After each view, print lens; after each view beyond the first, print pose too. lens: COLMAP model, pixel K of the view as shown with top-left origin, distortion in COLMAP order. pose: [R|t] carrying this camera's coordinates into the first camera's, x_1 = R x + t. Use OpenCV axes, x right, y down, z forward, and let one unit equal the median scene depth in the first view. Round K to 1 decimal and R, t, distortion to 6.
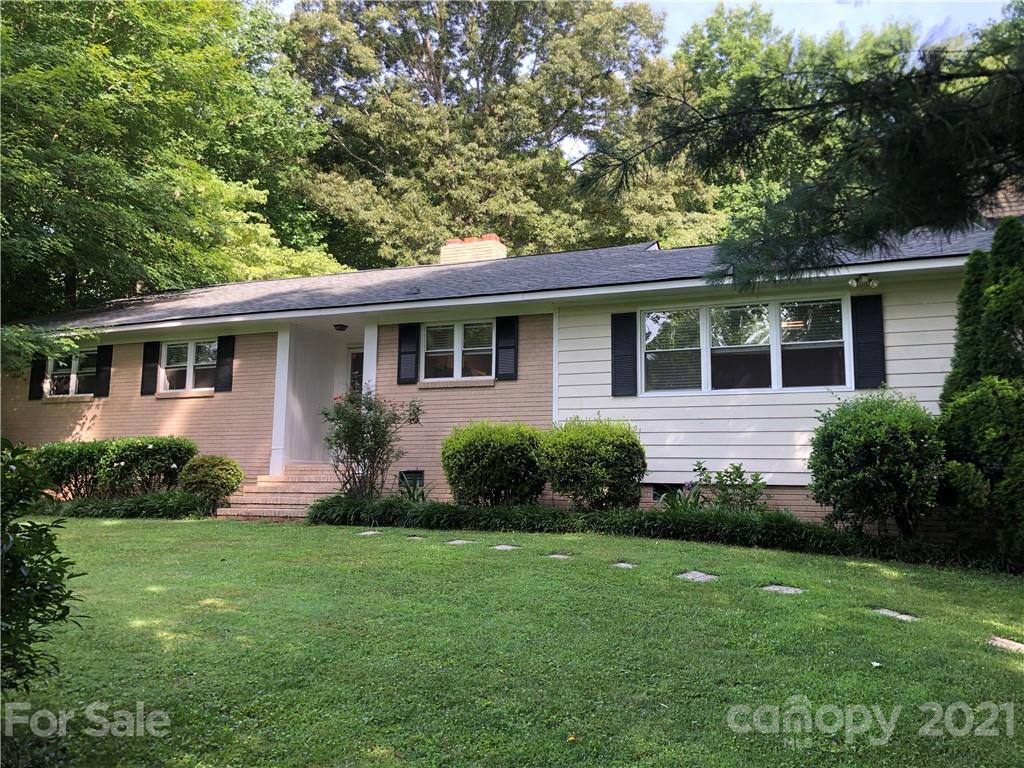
lens RADIAL K [[819.1, 0, 510.7], [0, 819.1, 366.4], [0, 0, 1]] dist [0.099885, -0.151290]
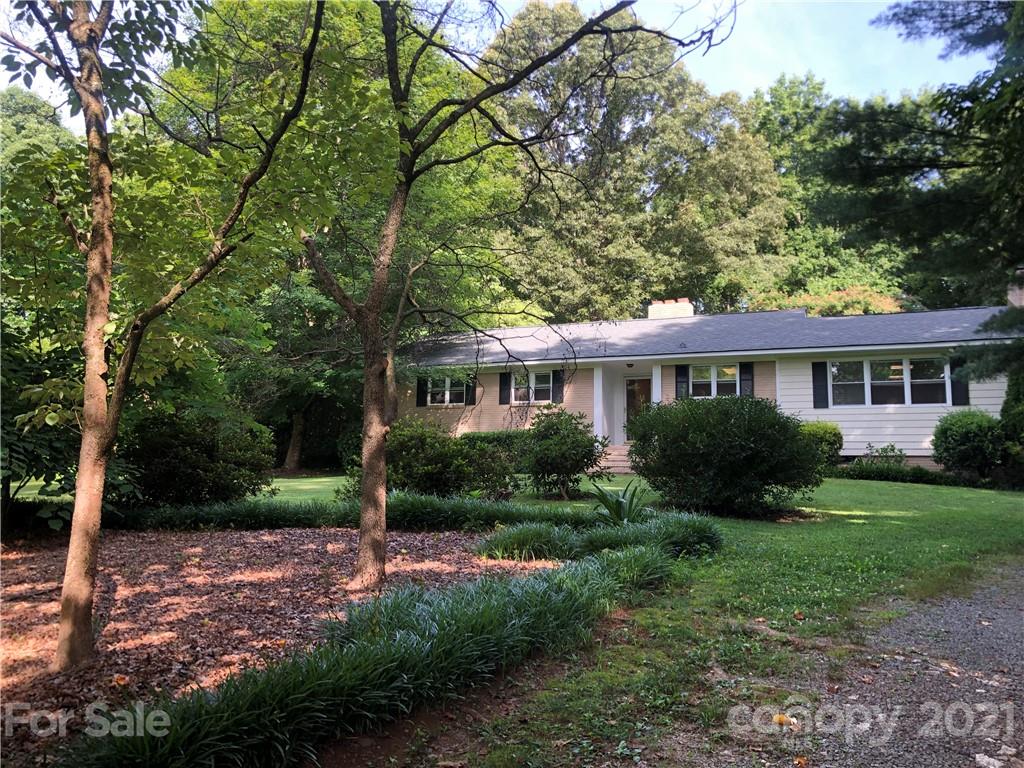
lens RADIAL K [[844.5, 0, 495.4], [0, 844.5, 379.8], [0, 0, 1]] dist [0.086714, -0.137954]
pose [[0.999991, 0.003250, -0.002686, -0.372746], [-0.003210, 0.999884, 0.014893, -0.033759], [0.002734, -0.014884, 0.999885, -0.574010]]
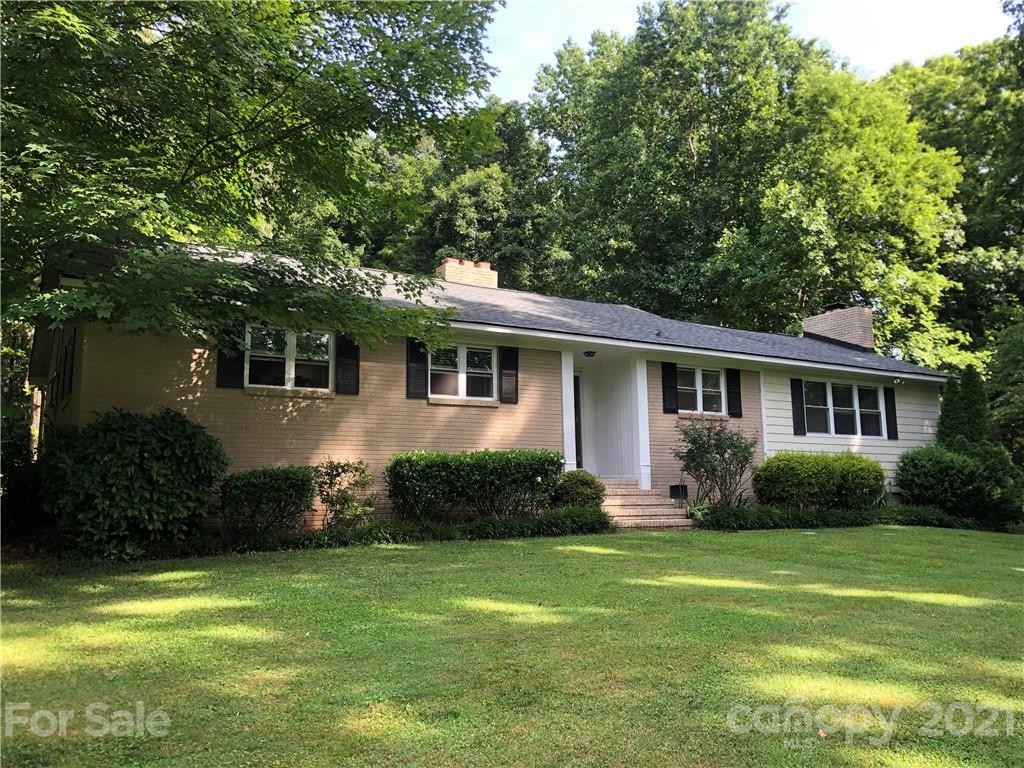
lens RADIAL K [[819.1, 0, 510.7], [0, 819.1, 366.4], [0, 0, 1]] dist [0.099885, -0.151290]
pose [[0.609477, 0.110737, 0.785032, -0.880785], [-0.097199, 0.993164, -0.064633, 0.038900], [-0.786823, -0.036912, 0.616074, 0.318251]]
